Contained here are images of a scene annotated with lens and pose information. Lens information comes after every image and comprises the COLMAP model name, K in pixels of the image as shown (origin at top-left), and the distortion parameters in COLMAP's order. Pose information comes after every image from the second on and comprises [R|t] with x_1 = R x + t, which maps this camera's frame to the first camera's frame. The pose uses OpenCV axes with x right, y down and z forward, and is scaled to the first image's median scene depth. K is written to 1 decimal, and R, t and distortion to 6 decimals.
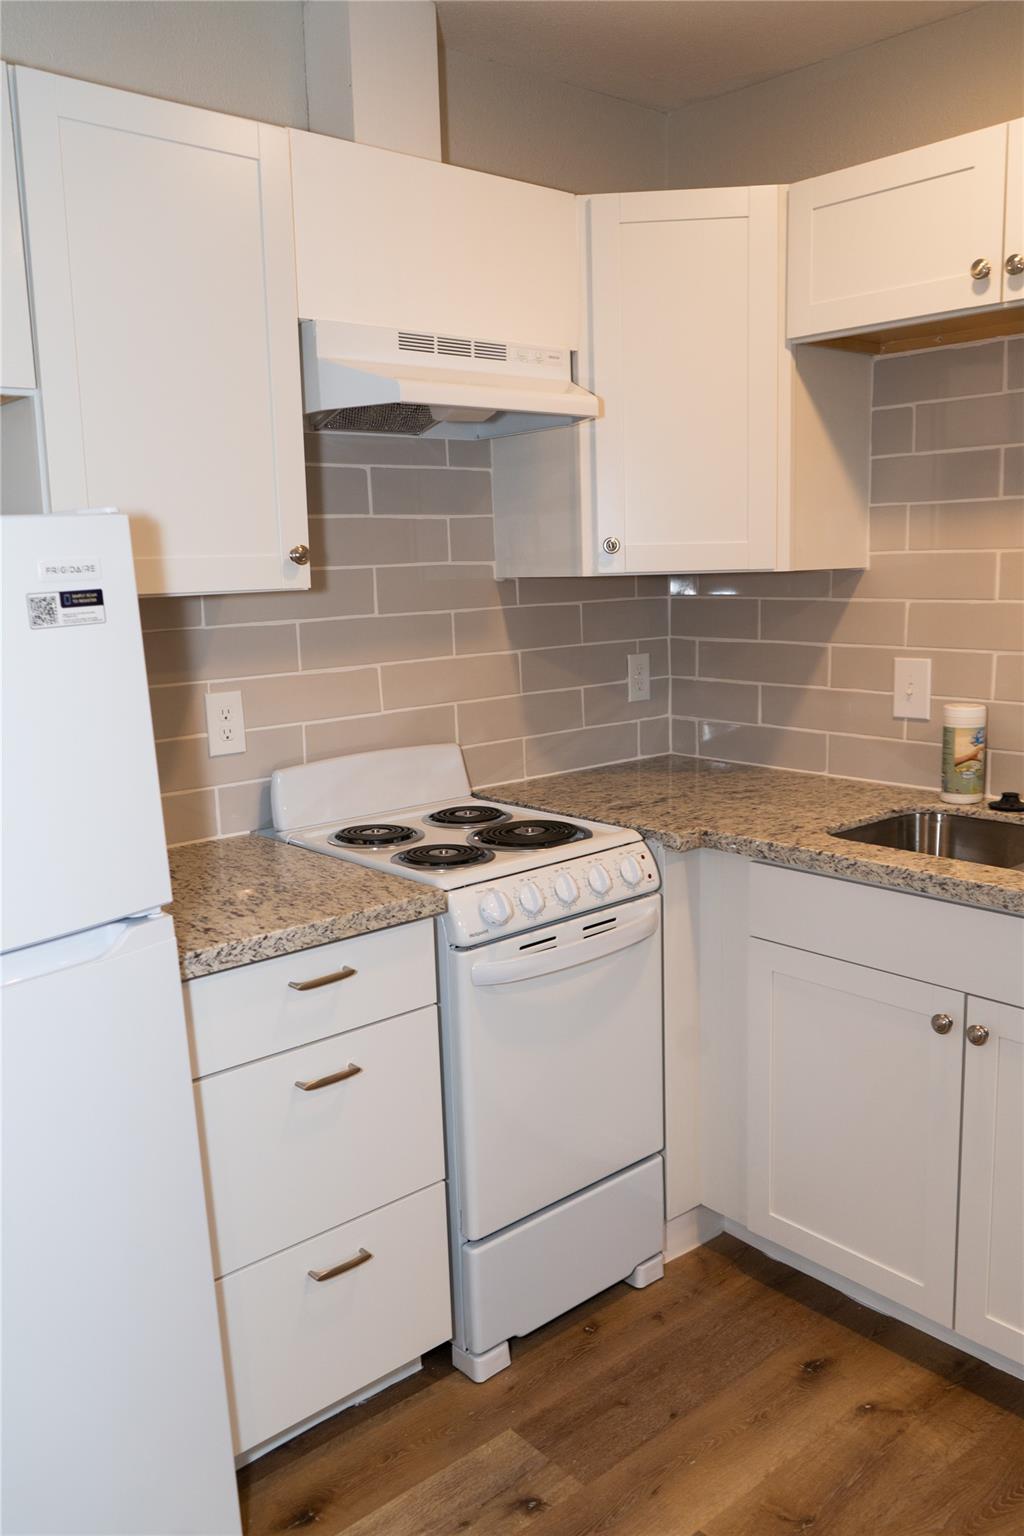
lens RADIAL K [[1240.5, 0, 512.0], [0, 1240.5, 768.0], [0, 0, 1]] dist [-0.011478, 0.004923]
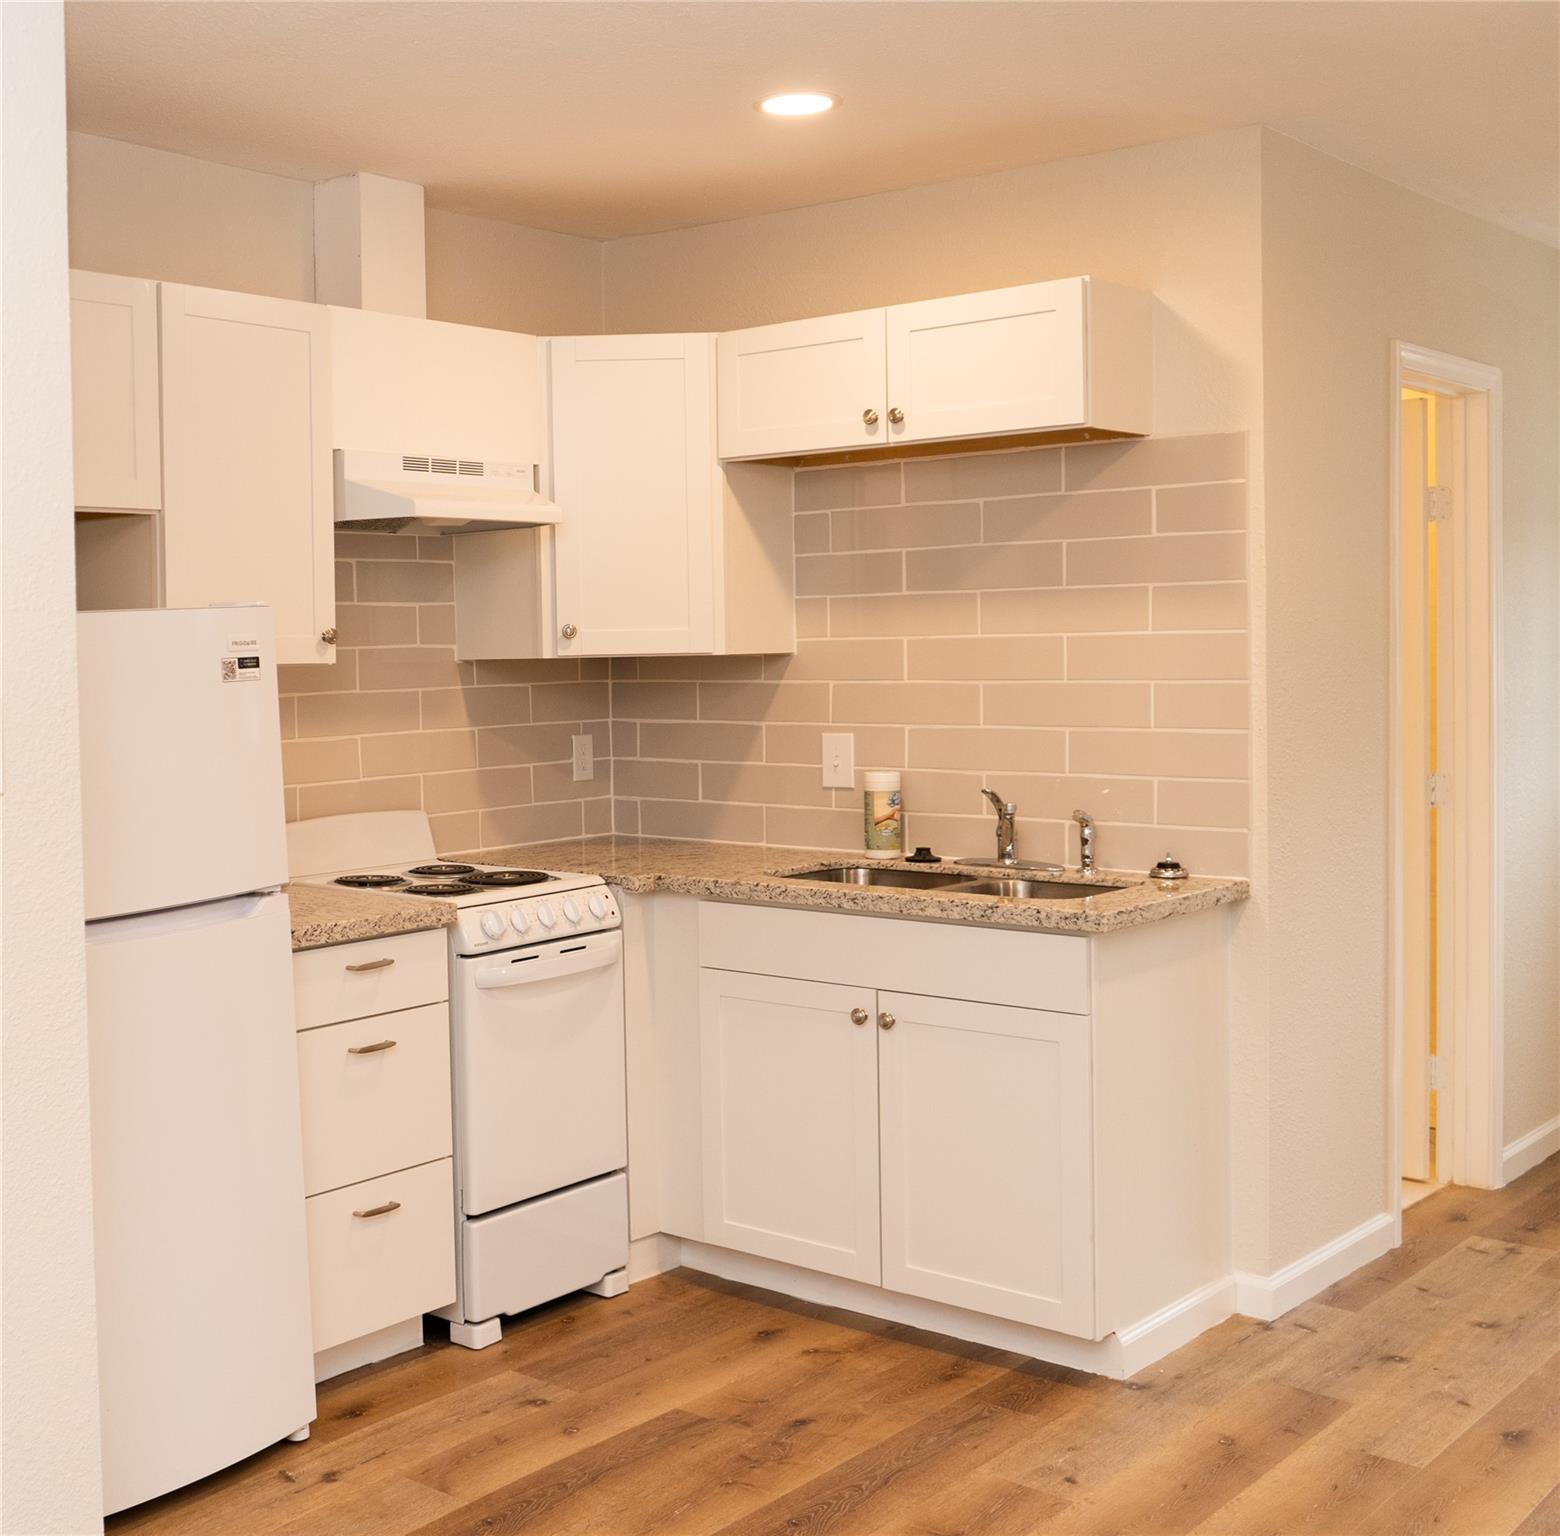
lens RADIAL K [[1943.7, 0, 407.2], [0, 1943.7, 706.9], [0, 0, 1]] dist [-0.002337, 0.007964]
pose [[0.998280, 0.004882, 0.058428, -0.184036], [0.003340, 0.990173, -0.139807, 0.147227], [-0.058537, 0.139761, 0.988453, -0.792217]]
